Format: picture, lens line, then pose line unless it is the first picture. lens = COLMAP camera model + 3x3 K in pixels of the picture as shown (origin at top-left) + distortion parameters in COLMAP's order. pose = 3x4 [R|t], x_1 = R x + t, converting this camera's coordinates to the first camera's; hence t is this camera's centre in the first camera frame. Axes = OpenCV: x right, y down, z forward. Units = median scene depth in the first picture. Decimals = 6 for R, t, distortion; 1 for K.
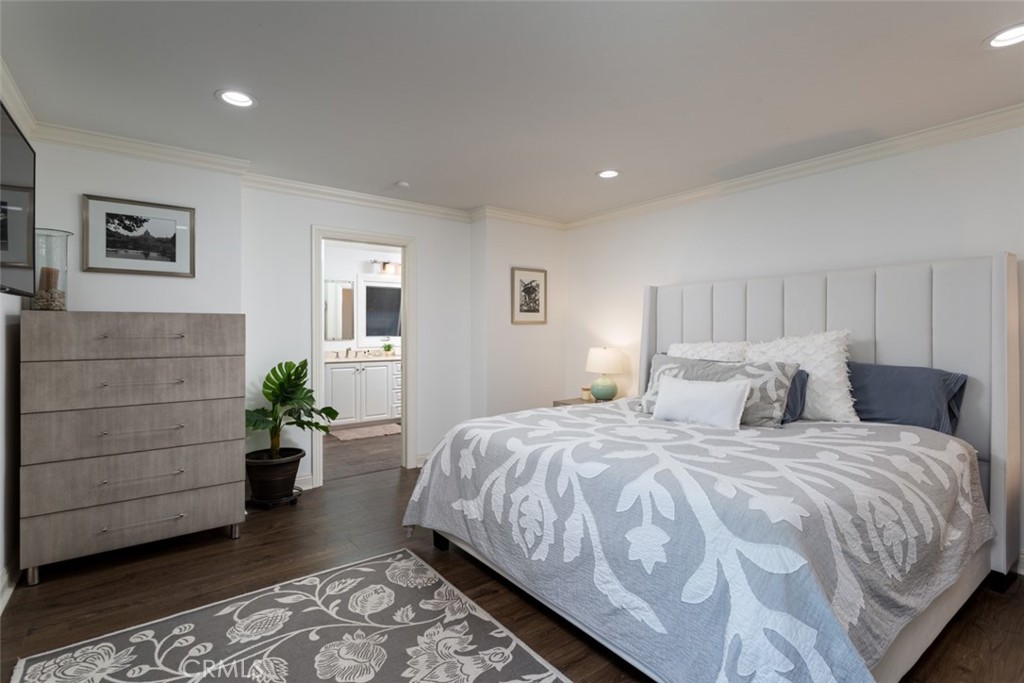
lens RADIAL K [[479.2, 0, 512.0], [0, 479.2, 341.5], [0, 0, 1]] dist [0.011787, -0.000763]
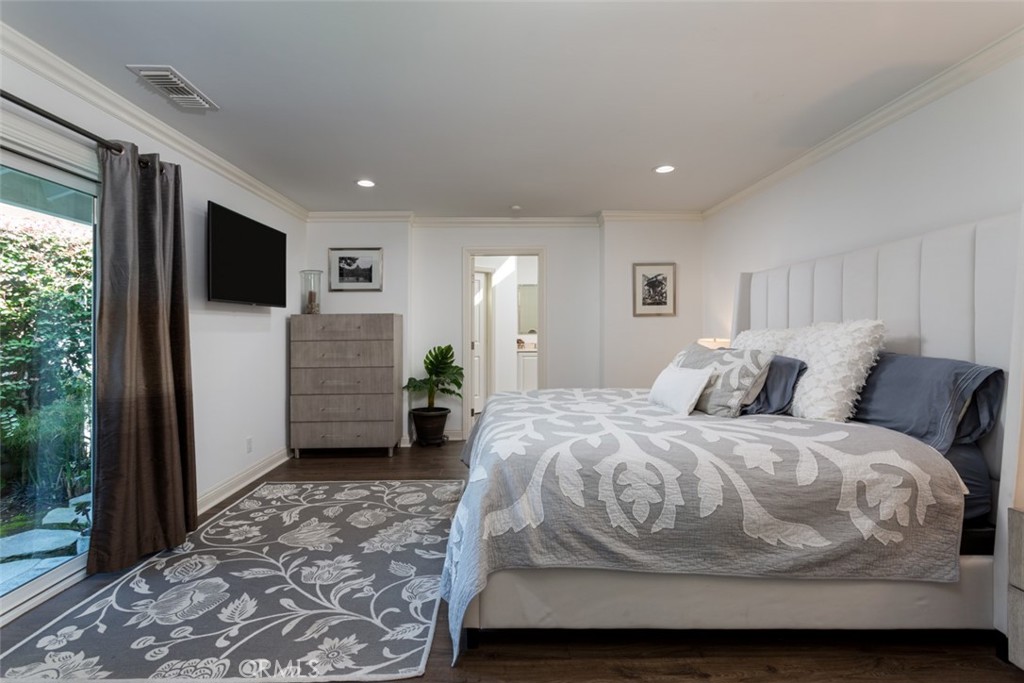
lens RADIAL K [[479.2, 0, 512.0], [0, 479.2, 341.5], [0, 0, 1]] dist [0.011787, -0.000763]
pose [[0.813797, 0.008015, -0.581094, 0.675892], [-0.005505, 0.999966, 0.006082, 0.022481], [0.581124, -0.001751, 0.813813, -0.039741]]
